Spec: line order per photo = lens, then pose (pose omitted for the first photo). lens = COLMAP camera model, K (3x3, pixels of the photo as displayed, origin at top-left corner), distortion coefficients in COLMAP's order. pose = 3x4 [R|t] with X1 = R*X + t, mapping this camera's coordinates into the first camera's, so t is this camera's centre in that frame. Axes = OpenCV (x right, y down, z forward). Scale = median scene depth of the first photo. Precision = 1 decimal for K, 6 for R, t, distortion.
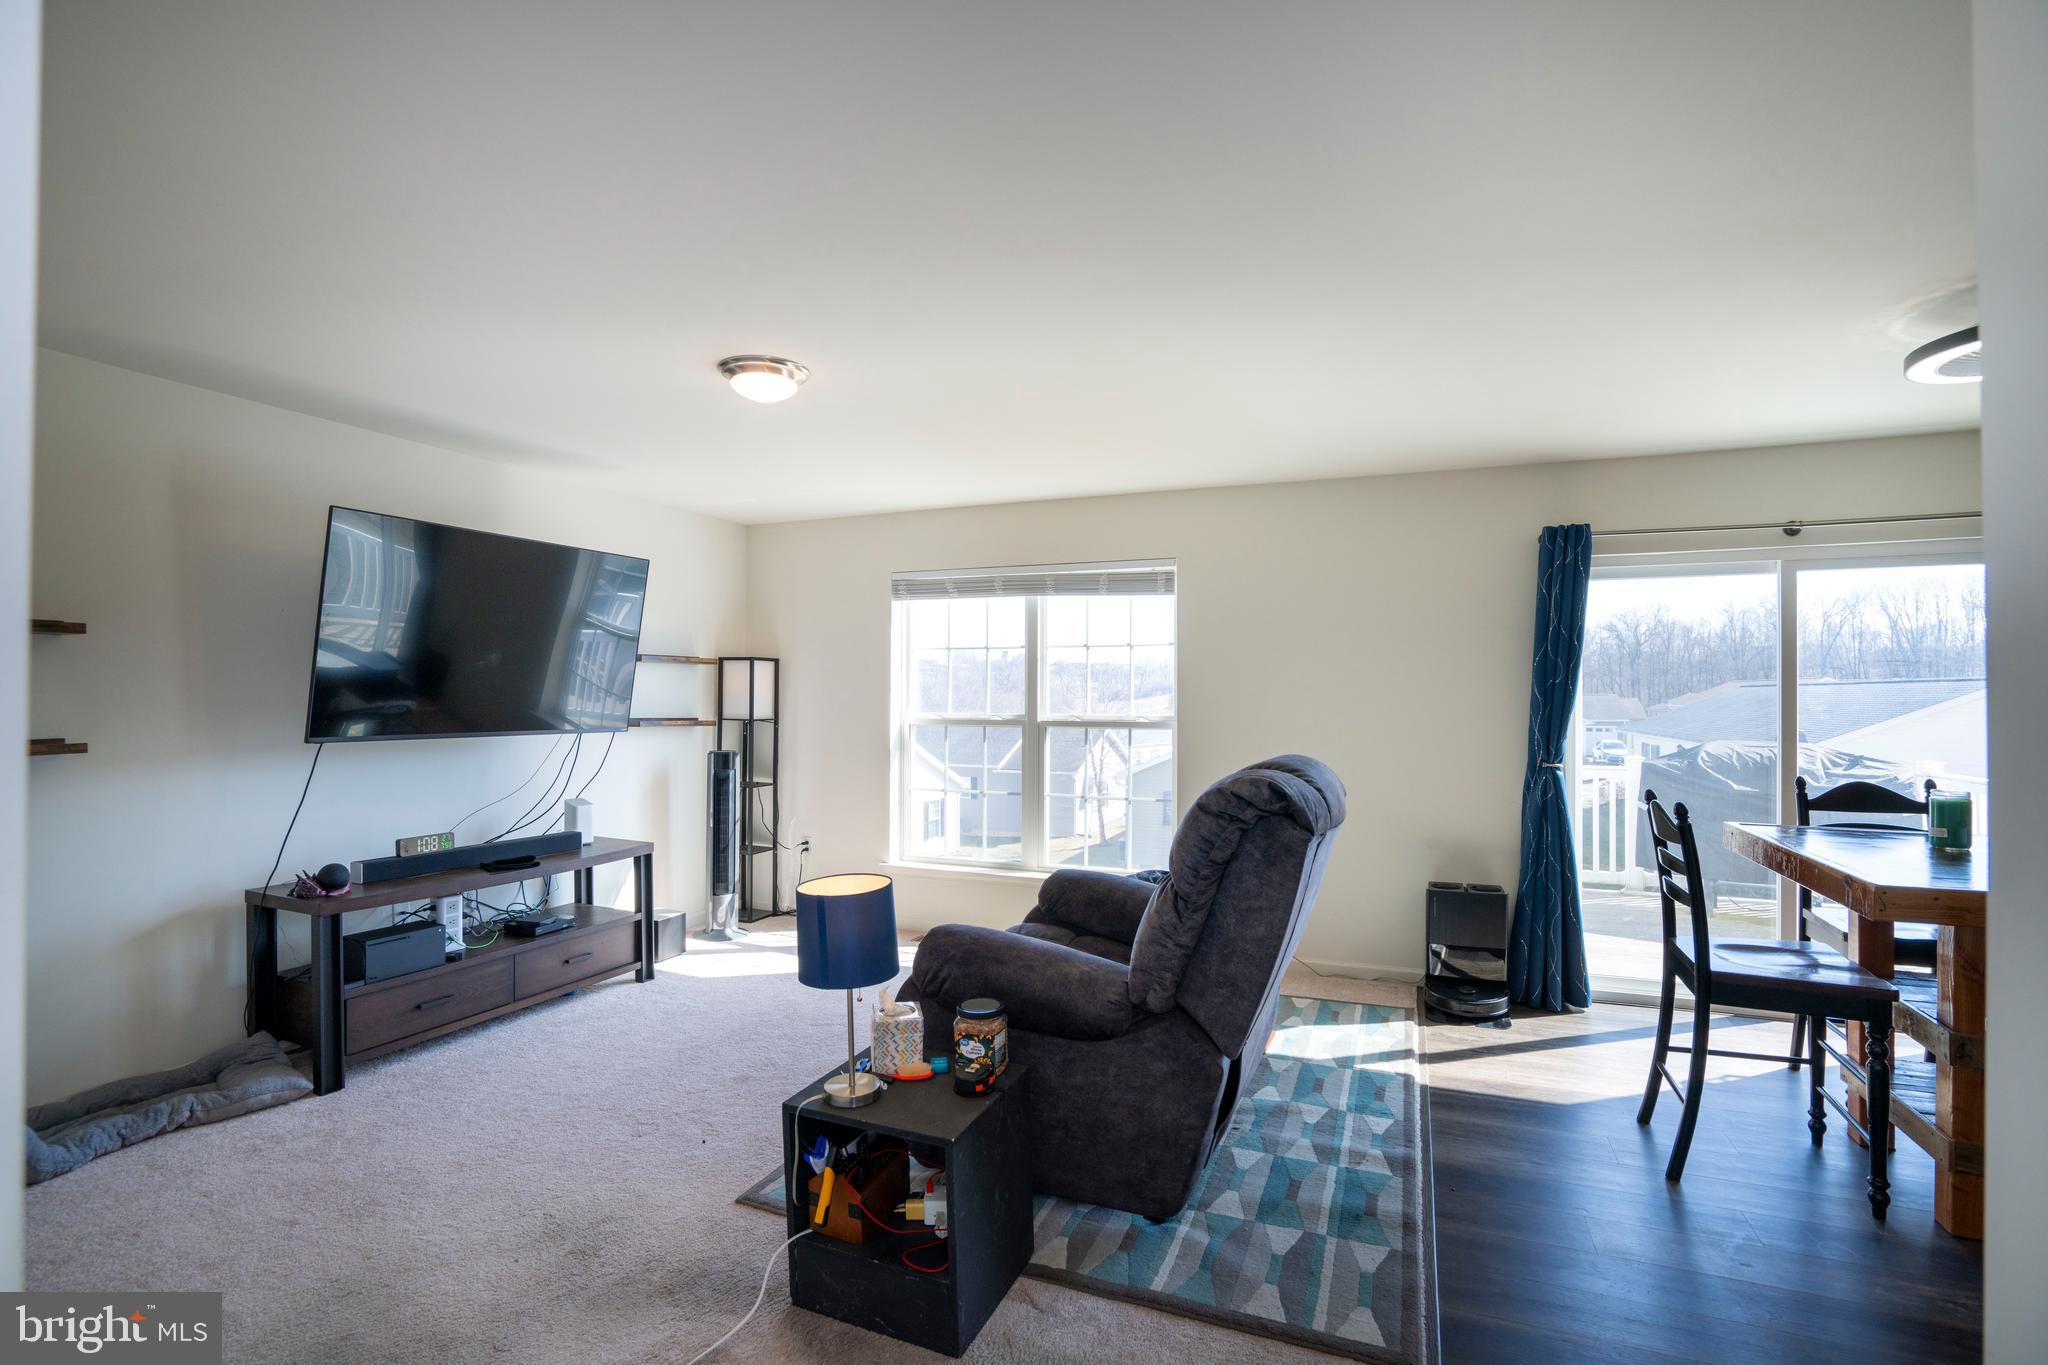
lens RADIAL K [[949.6, 0, 1018.5], [0, 949.6, 688.4], [0, 0, 1]] dist [-0.068185, 0.029388]
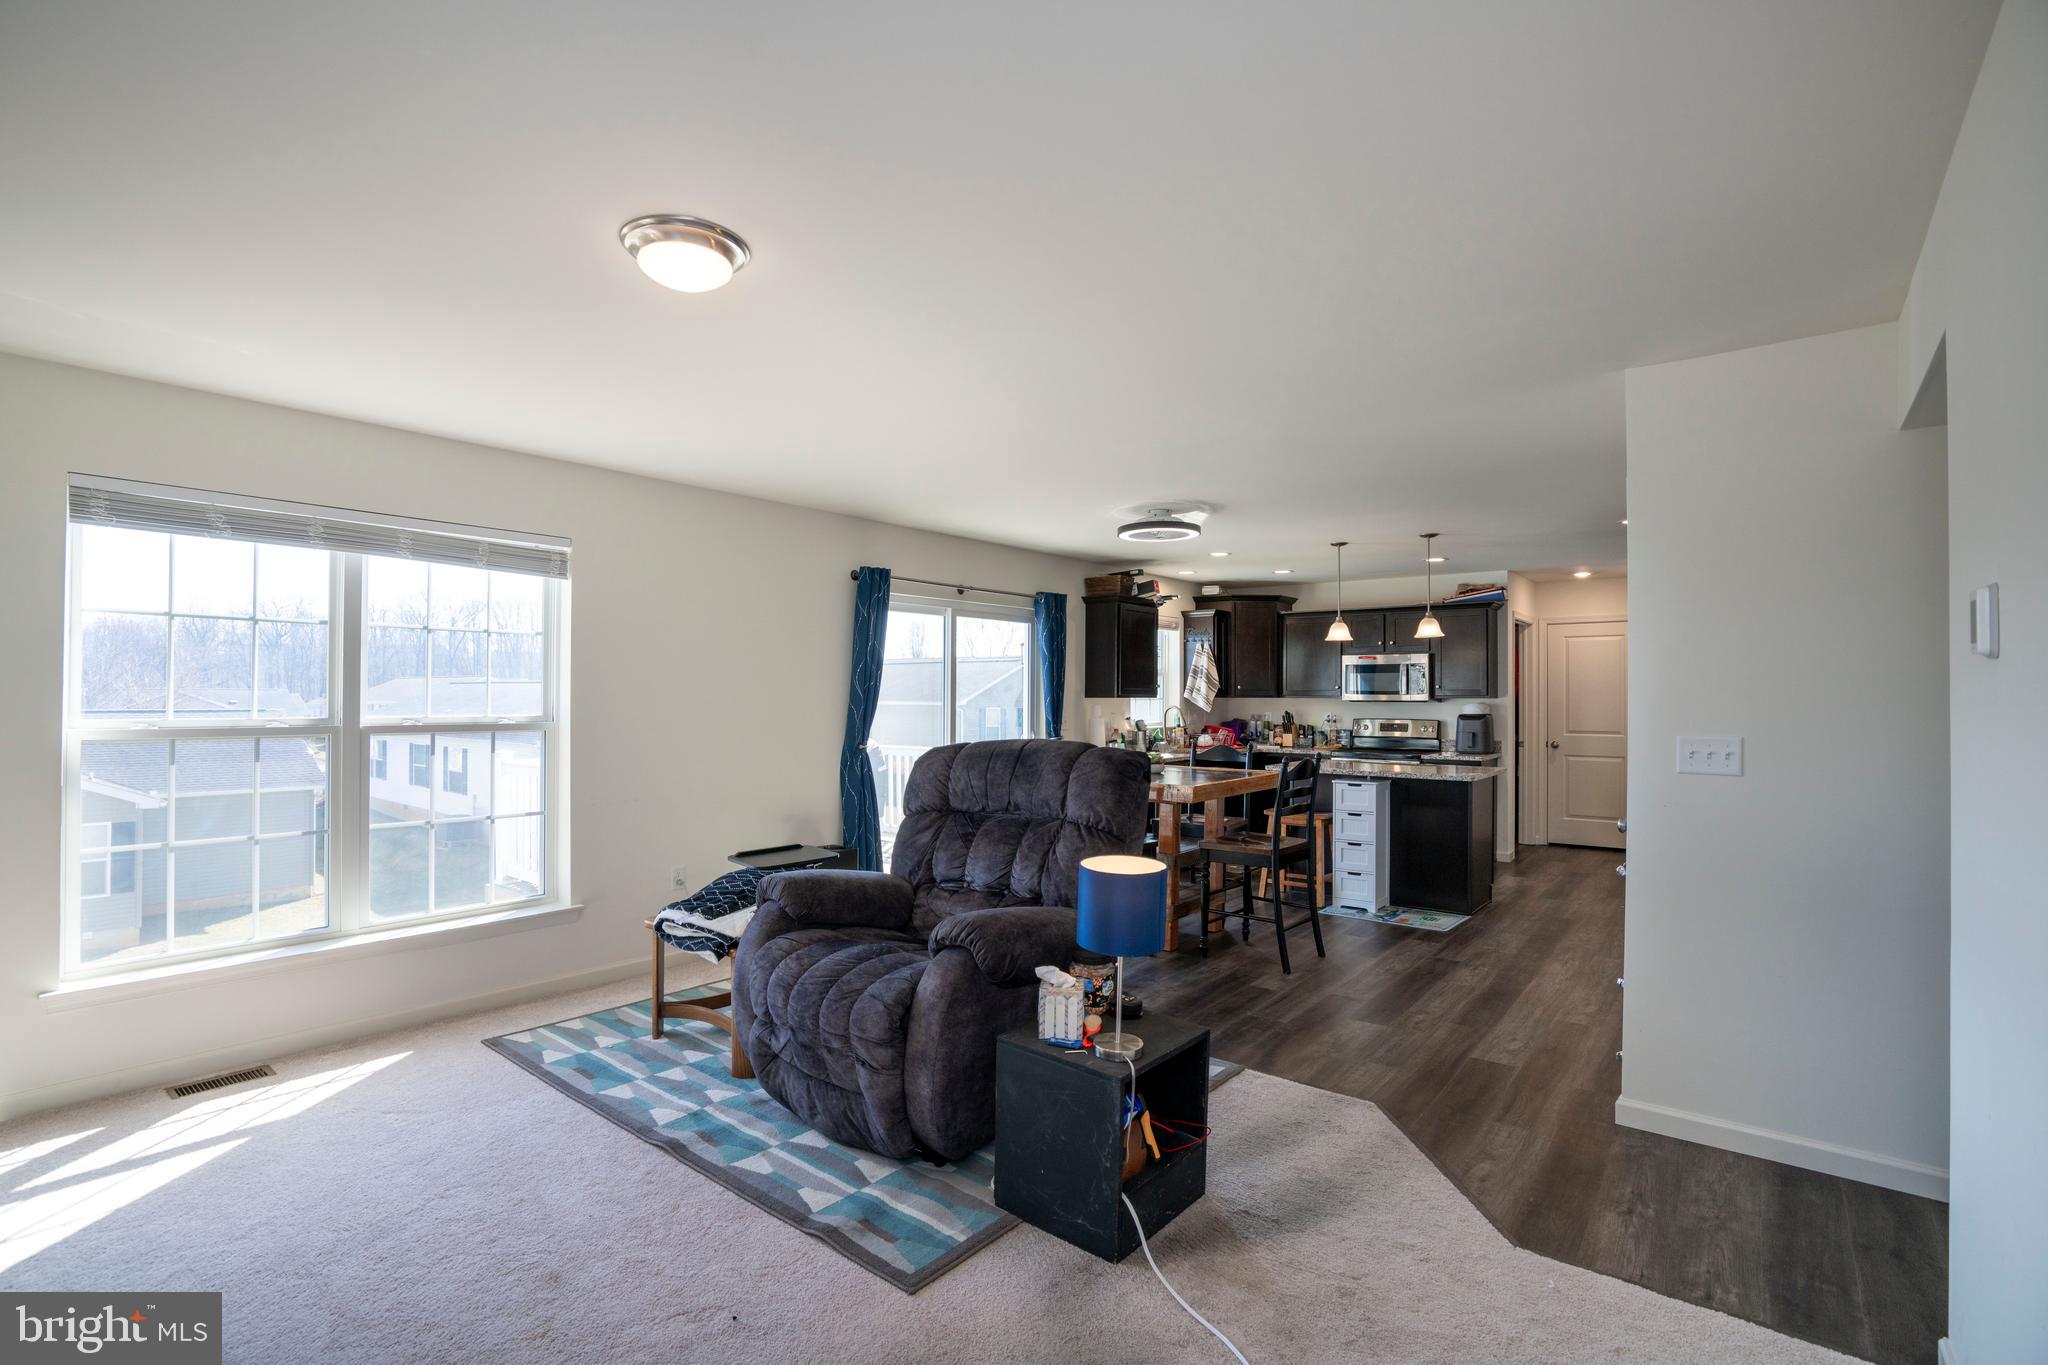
lens RADIAL K [[949.6, 0, 1018.5], [0, 949.6, 688.4], [0, 0, 1]] dist [-0.068185, 0.029388]
pose [[0.282715, 0.006144, 0.959184, -0.696156], [-0.013630, 0.999904, -0.002388, -0.000344], [-0.959107, -0.012398, 0.282772, 0.430123]]
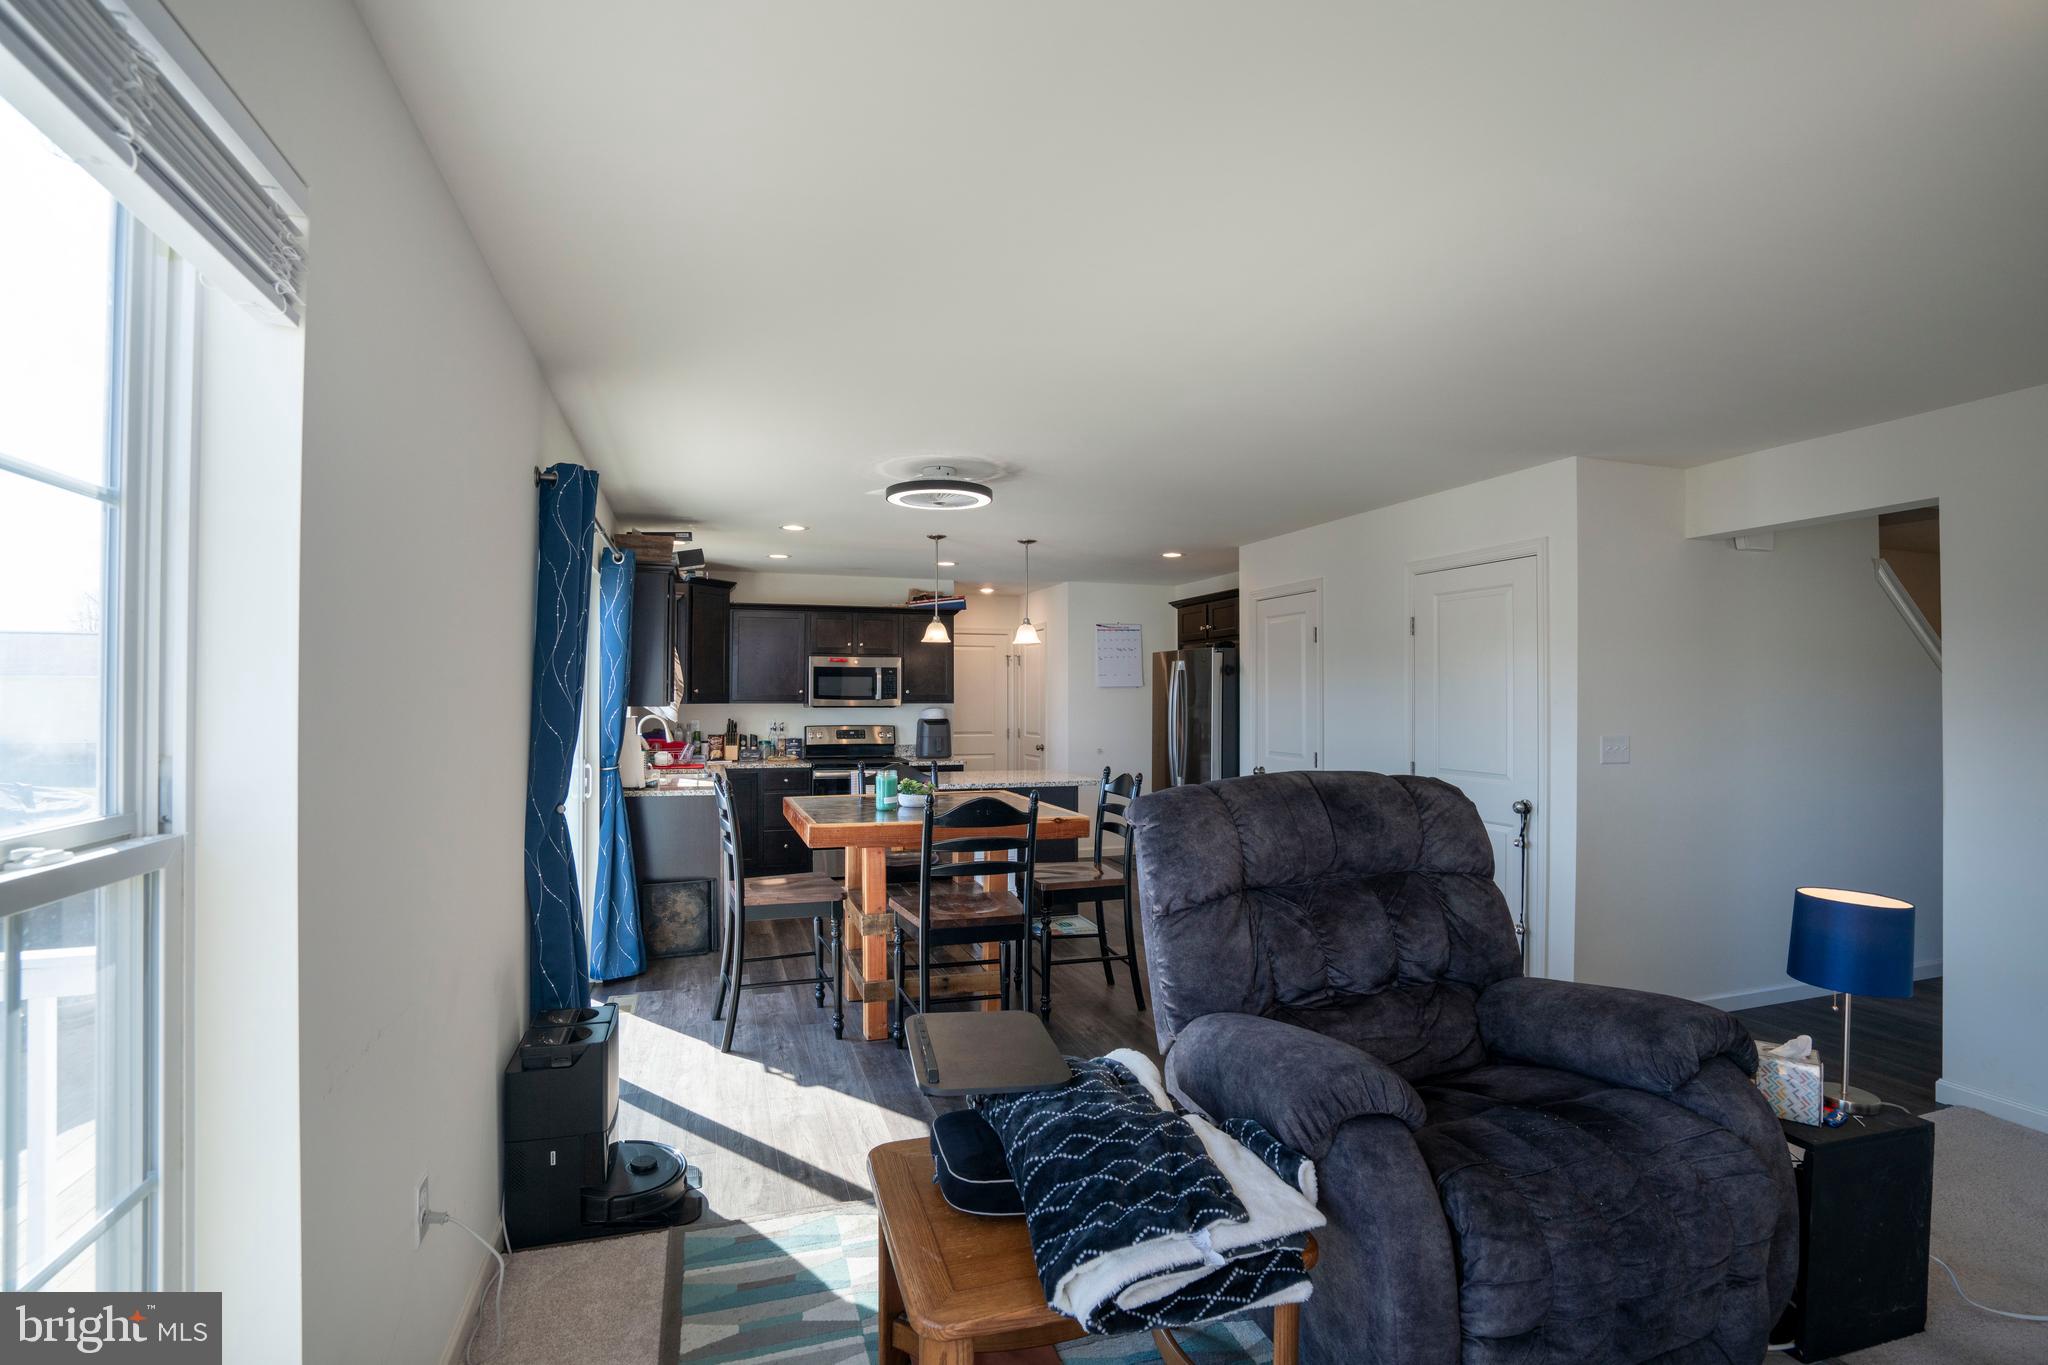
lens RADIAL K [[949.6, 0, 1018.5], [0, 949.6, 688.4], [0, 0, 1]] dist [-0.068185, 0.029388]
pose [[-0.654907, 0.004008, 0.755699, -0.184428], [-0.011919, 0.999807, -0.015632, 0.000569], [-0.755616, -0.019245, -0.654732, 1.263988]]
